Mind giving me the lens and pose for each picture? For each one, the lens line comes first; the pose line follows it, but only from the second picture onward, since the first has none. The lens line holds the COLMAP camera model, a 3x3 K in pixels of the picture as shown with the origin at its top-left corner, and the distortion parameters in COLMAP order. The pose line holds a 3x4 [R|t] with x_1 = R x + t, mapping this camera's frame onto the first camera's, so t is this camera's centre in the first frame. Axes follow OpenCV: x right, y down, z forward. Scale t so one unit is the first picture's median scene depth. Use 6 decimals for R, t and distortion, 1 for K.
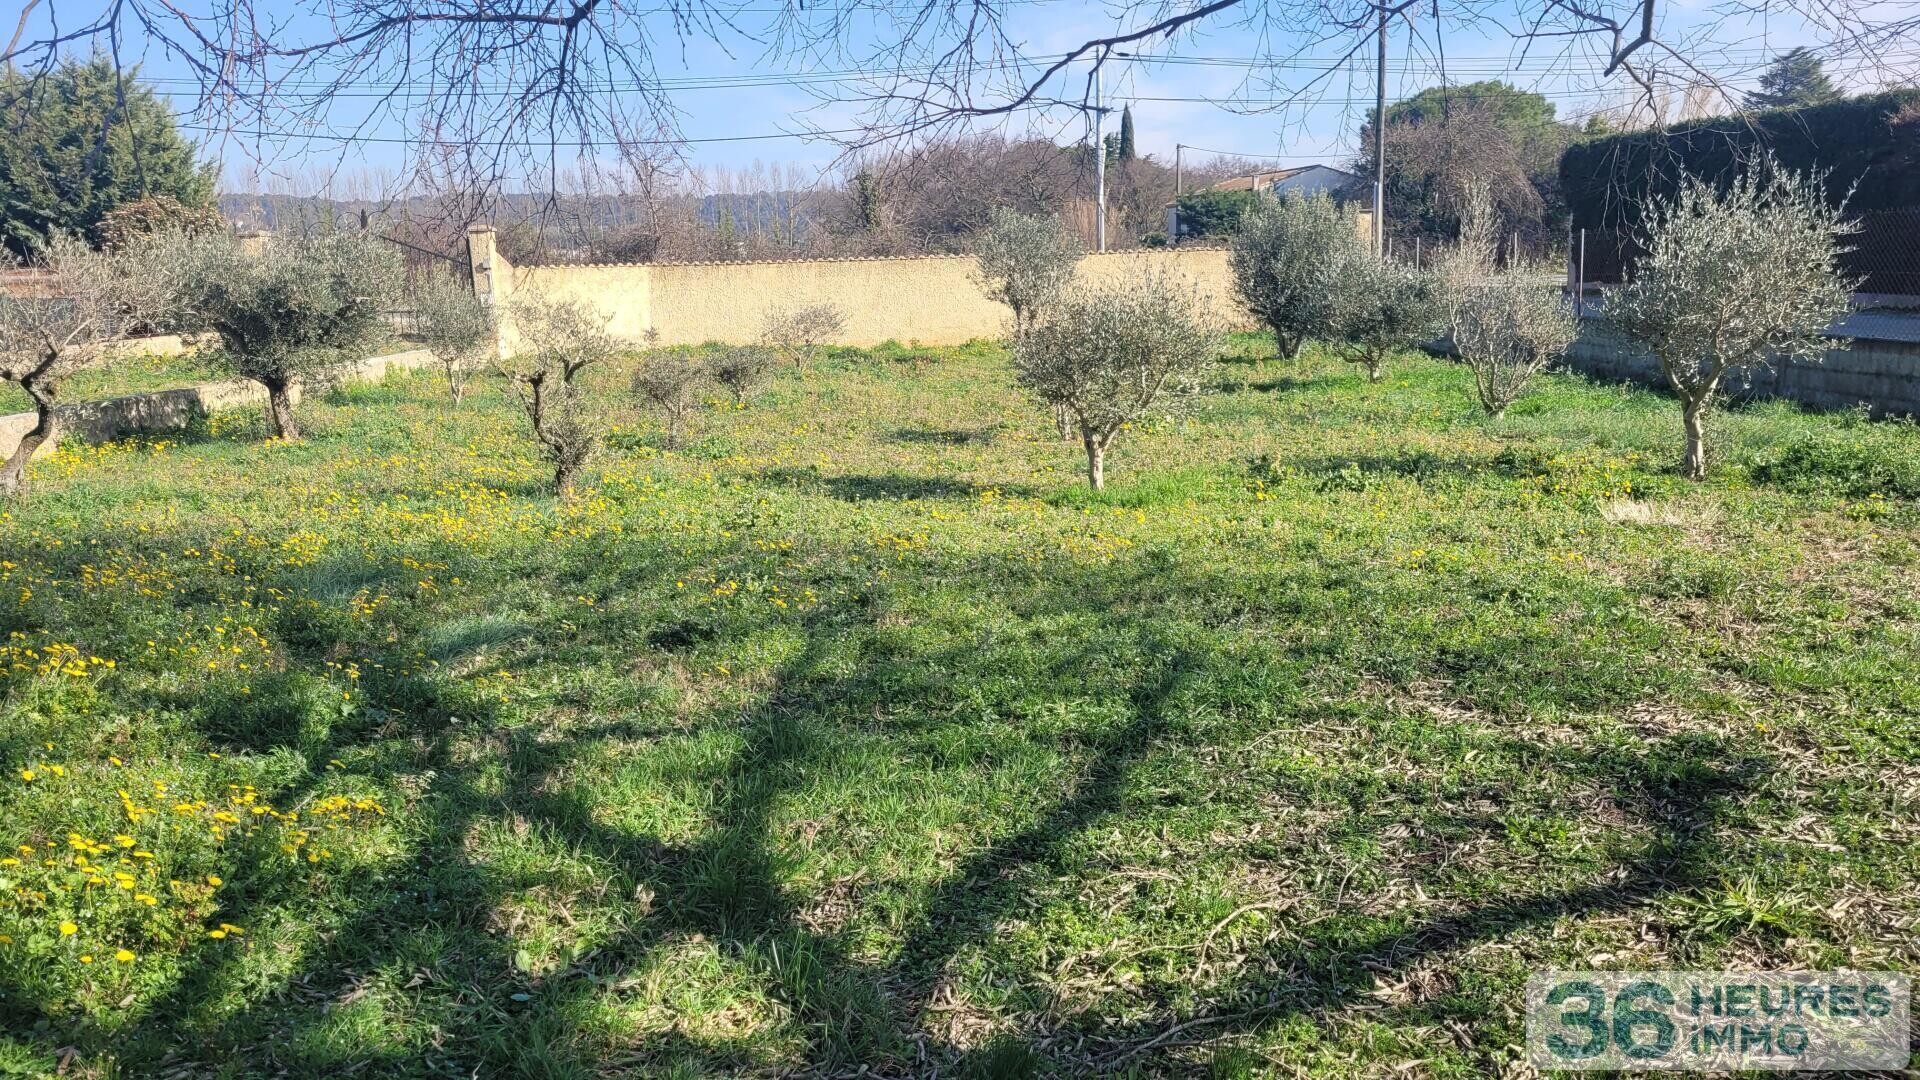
lens RADIAL K [[1449.3, 0, 960.0], [0, 1449.3, 540.0], [0, 0, 1]] dist [0.065133, -0.055059]
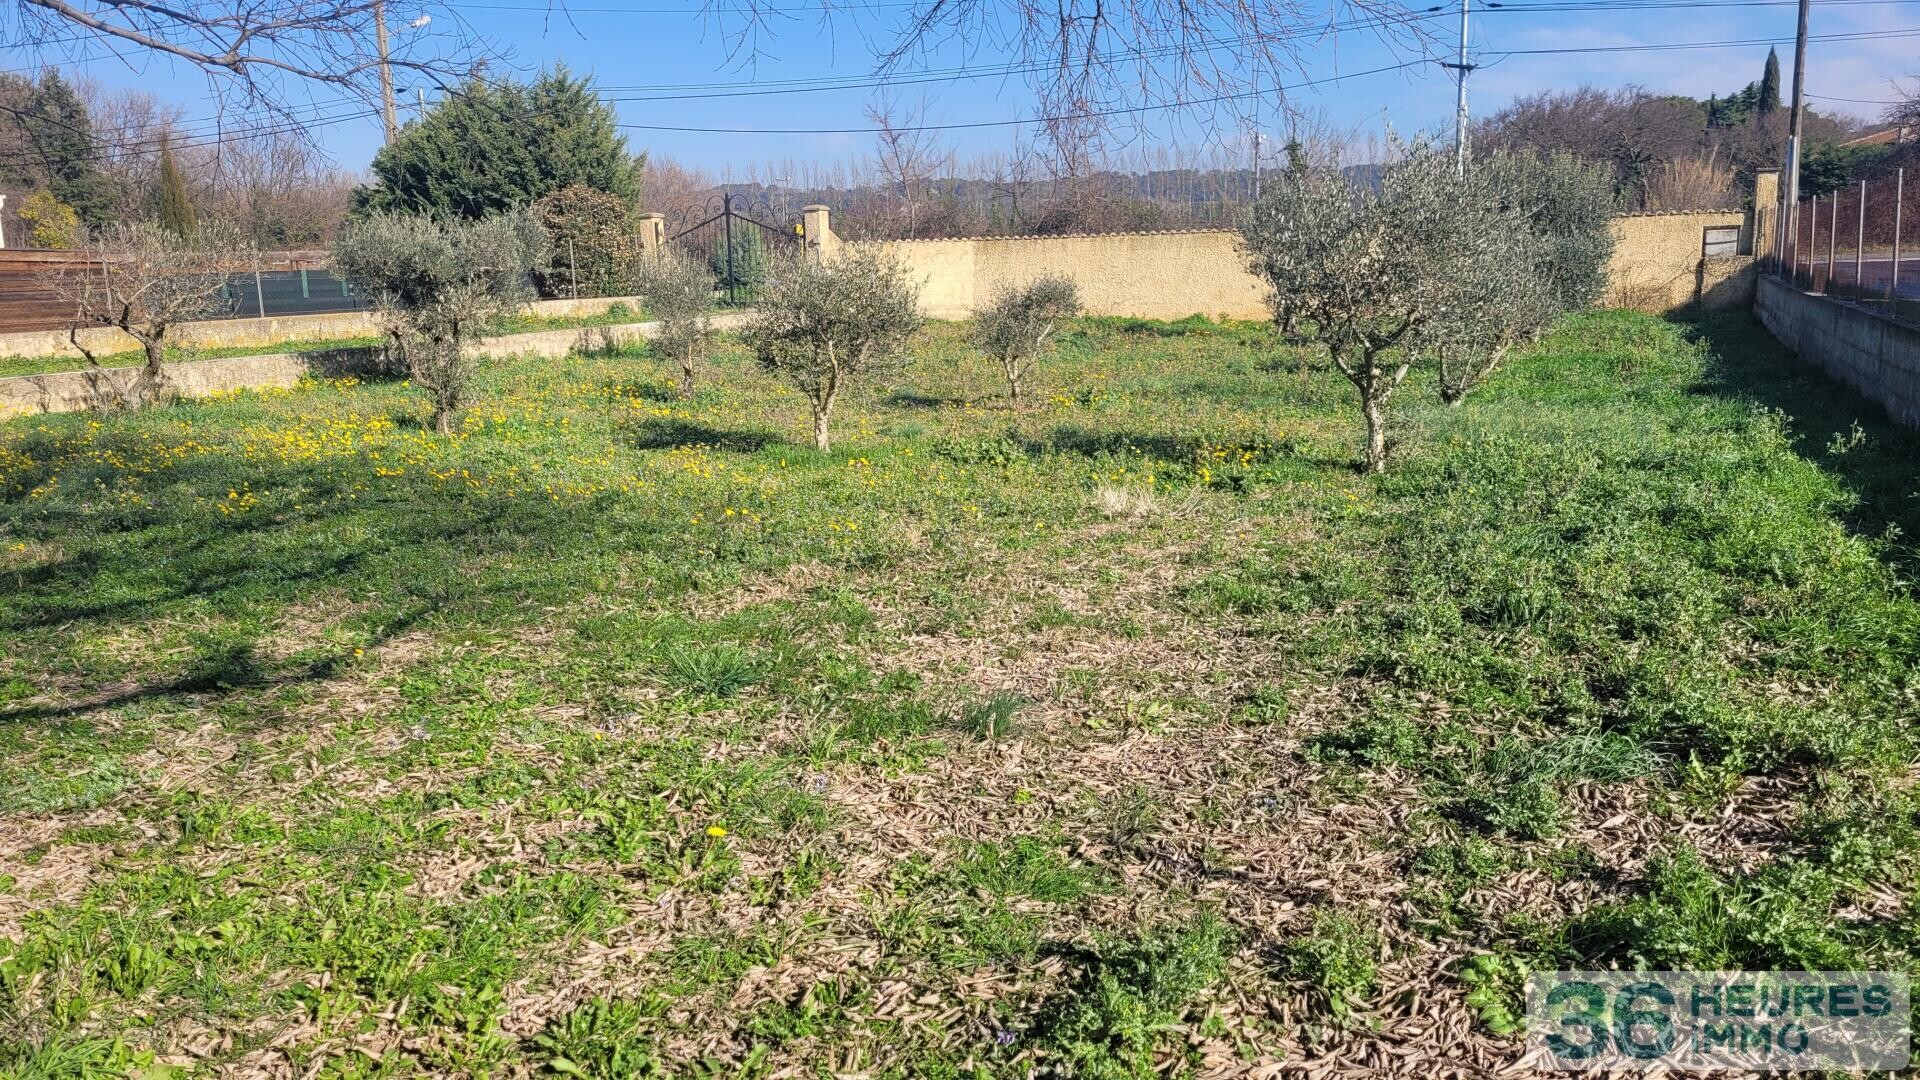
lens RADIAL K [[1450.9, 0, 957.1], [0, 1450.9, 519.4], [0, 0, 1]] dist [0.064028, -0.052444]
pose [[0.908402, 0.075599, -0.411207, 0.761465], [-0.074203, 0.997055, 0.019381, -0.015578], [0.411461, 0.012907, 0.911336, 0.096298]]
